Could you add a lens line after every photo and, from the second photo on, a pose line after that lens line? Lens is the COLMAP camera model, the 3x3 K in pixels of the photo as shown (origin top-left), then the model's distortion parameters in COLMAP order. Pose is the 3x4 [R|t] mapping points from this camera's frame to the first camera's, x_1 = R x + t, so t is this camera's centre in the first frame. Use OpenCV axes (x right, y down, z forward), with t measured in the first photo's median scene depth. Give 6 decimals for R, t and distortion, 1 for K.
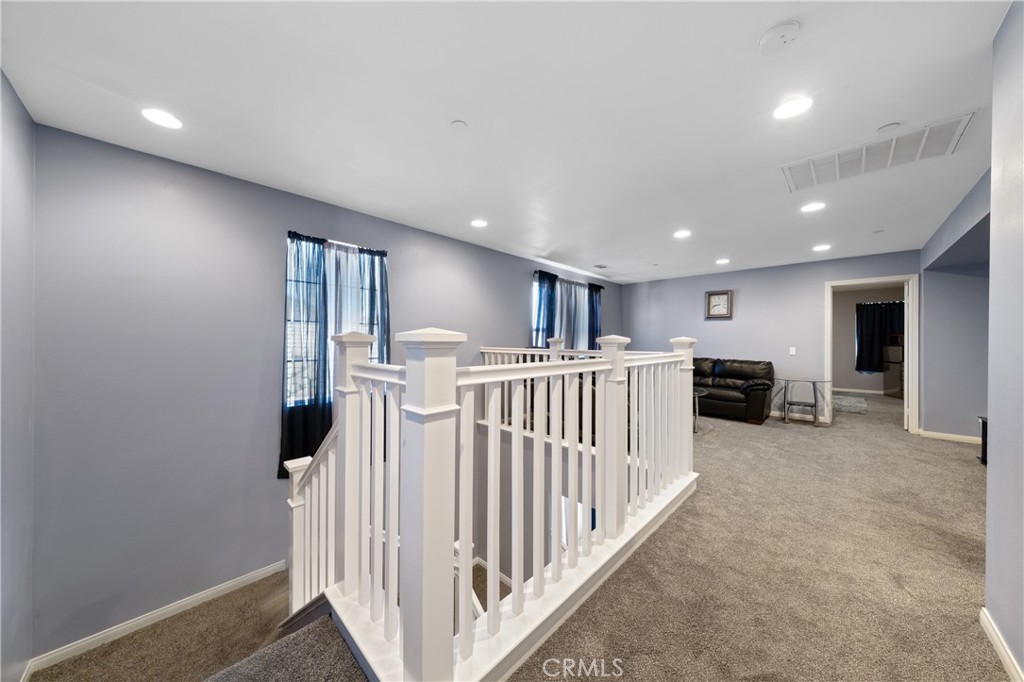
lens RADIAL K [[341.4, 0, 505.2], [0, 341.4, 340.8], [0, 0, 1]] dist [-0.005631, -0.000080]
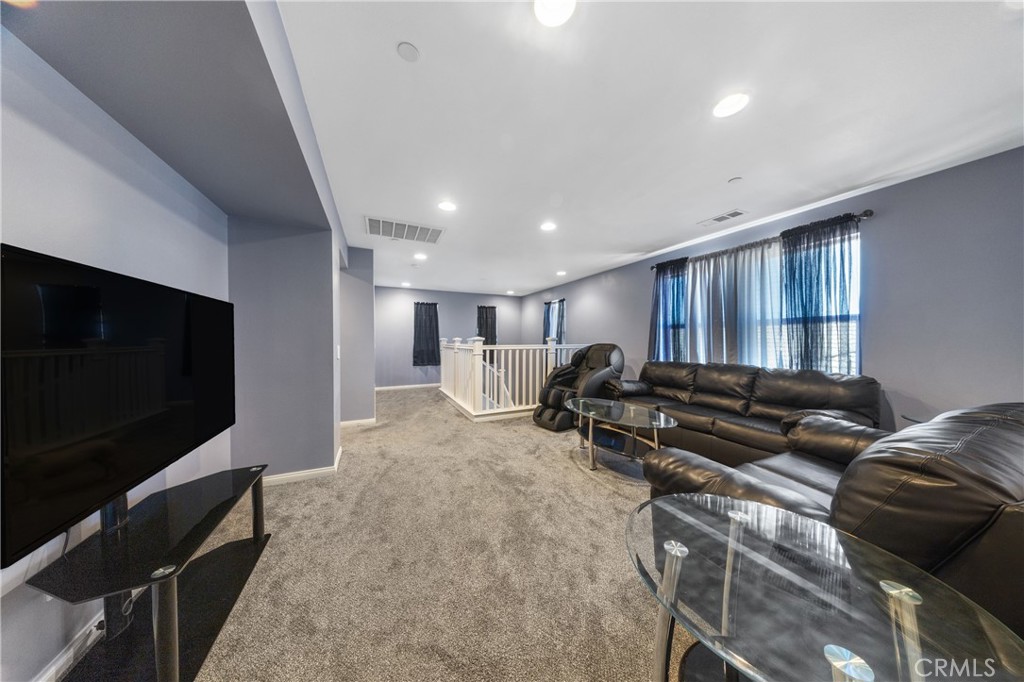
lens RADIAL K [[296.3, 0, 510.1], [0, 296.3, 341.3], [0, 0, 1]] dist [-0.005095, 0.000086]
pose [[-0.357760, -0.005184, -0.933799, 1.451923], [0.000001, 0.999985, -0.005552, 0.018248], [0.933814, -0.001987, -0.357755, 1.301938]]
